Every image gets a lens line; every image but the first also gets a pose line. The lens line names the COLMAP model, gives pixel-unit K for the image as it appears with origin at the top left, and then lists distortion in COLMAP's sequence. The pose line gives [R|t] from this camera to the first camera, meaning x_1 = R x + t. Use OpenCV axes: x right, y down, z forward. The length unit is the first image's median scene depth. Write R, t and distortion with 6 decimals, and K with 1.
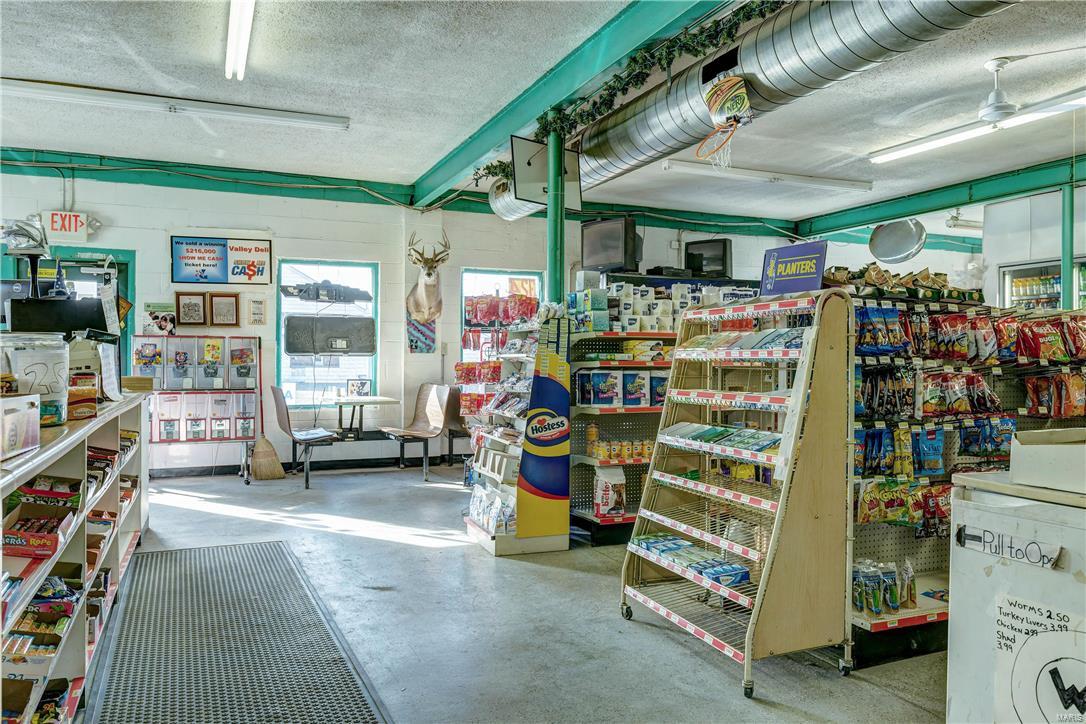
lens RADIAL K [[792.4, 0, 545.2], [0, 792.4, 365.2], [0, 0, 1]] dist [0.002417, -0.002207]
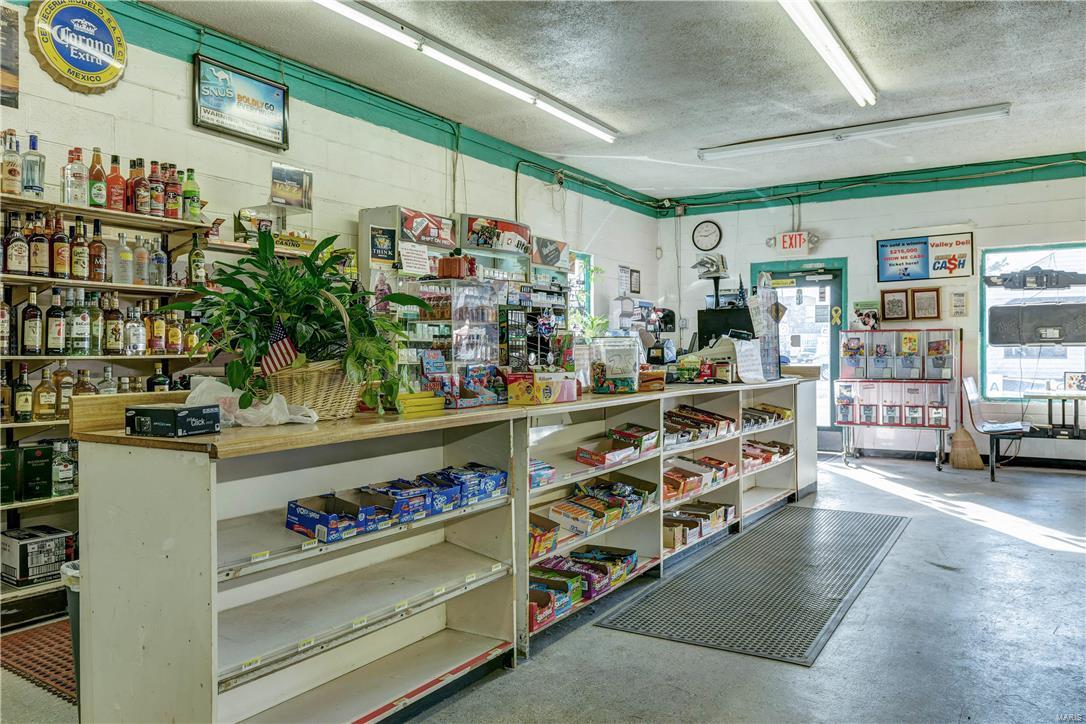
lens RADIAL K [[800.9, 0, 547.2], [0, 800.9, 358.2], [0, 0, 1]] dist [0.000761, -0.002355]
pose [[0.569277, -0.000537, -0.822146, 0.189982], [0.001664, 0.999998, 0.000499, 0.000830], [0.822144, -0.001653, 0.569277, -0.022488]]
